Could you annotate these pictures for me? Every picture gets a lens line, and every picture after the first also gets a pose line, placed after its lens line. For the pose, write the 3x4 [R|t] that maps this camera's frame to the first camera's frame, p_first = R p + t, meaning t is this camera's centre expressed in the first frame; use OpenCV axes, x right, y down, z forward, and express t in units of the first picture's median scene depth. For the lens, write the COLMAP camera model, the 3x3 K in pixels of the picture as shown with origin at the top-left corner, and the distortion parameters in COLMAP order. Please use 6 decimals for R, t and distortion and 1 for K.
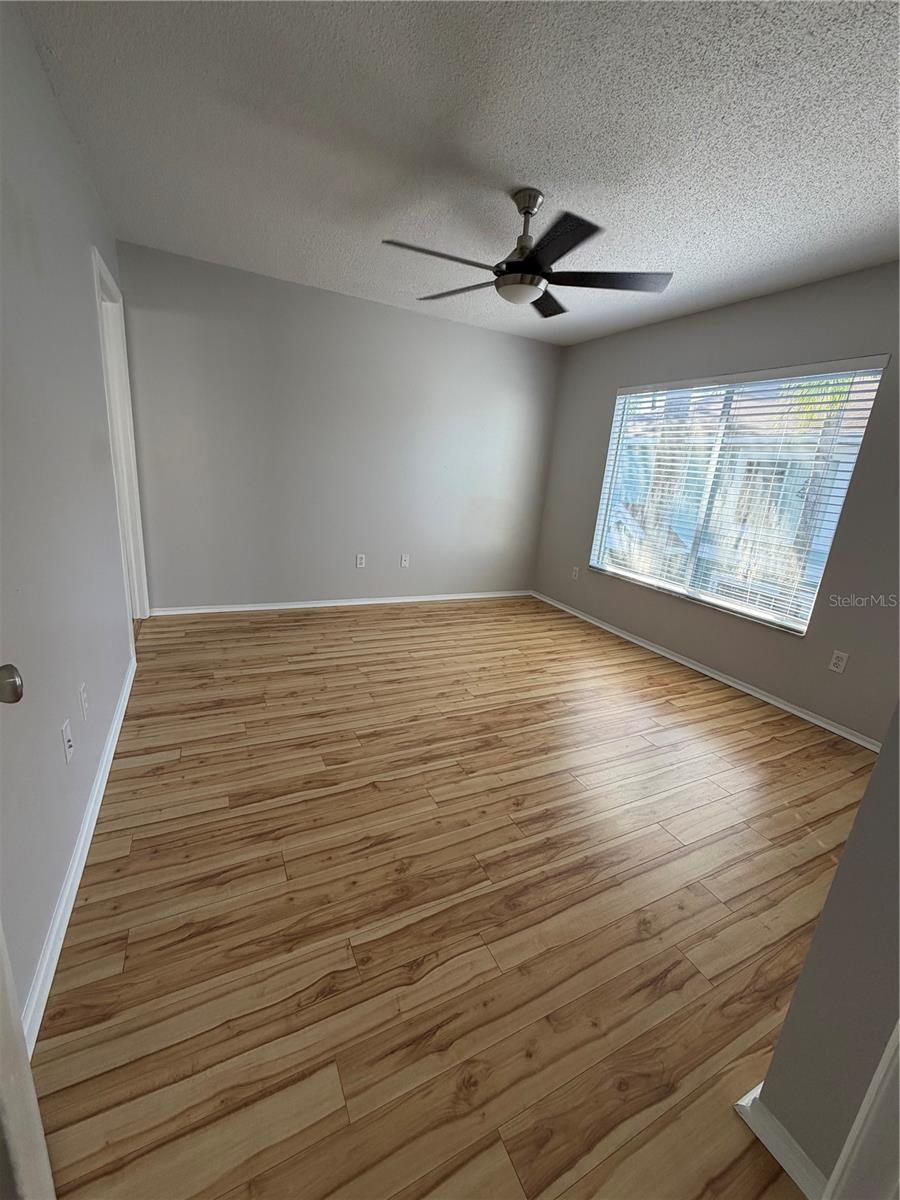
lens RADIAL K [[478.5, 0, 452.1], [0, 478.5, 598.0], [0, 0, 1]] dist [-0.002974, -0.000214]
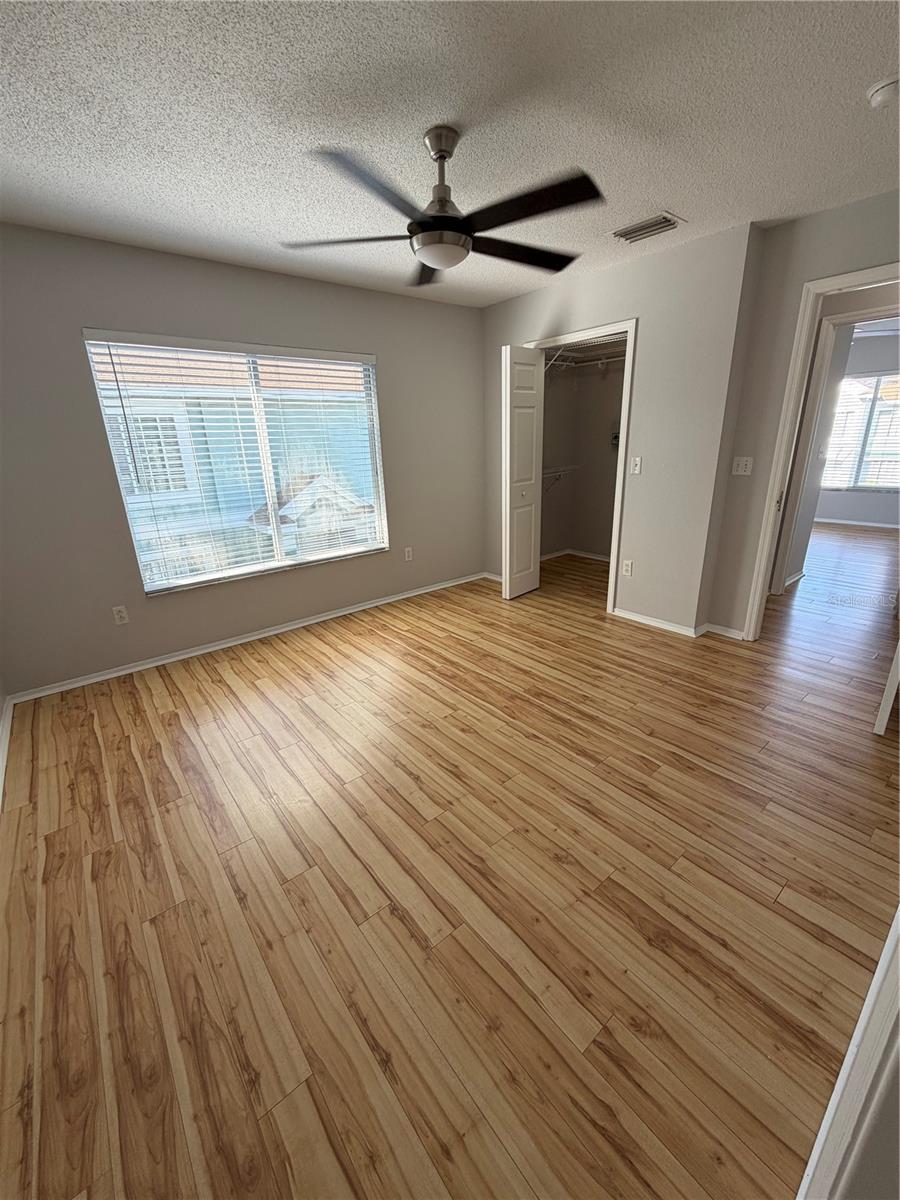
lens RADIAL K [[478.5, 0, 446.7], [0, 478.5, 594.9], [0, 0, 1]] dist [-0.002974, -0.000214]
pose [[-0.209469, -0.376582, 0.902391, -0.673118], [0.274996, 0.862928, 0.423948, -0.369431], [-0.938350, 0.336958, -0.077198, 0.979699]]
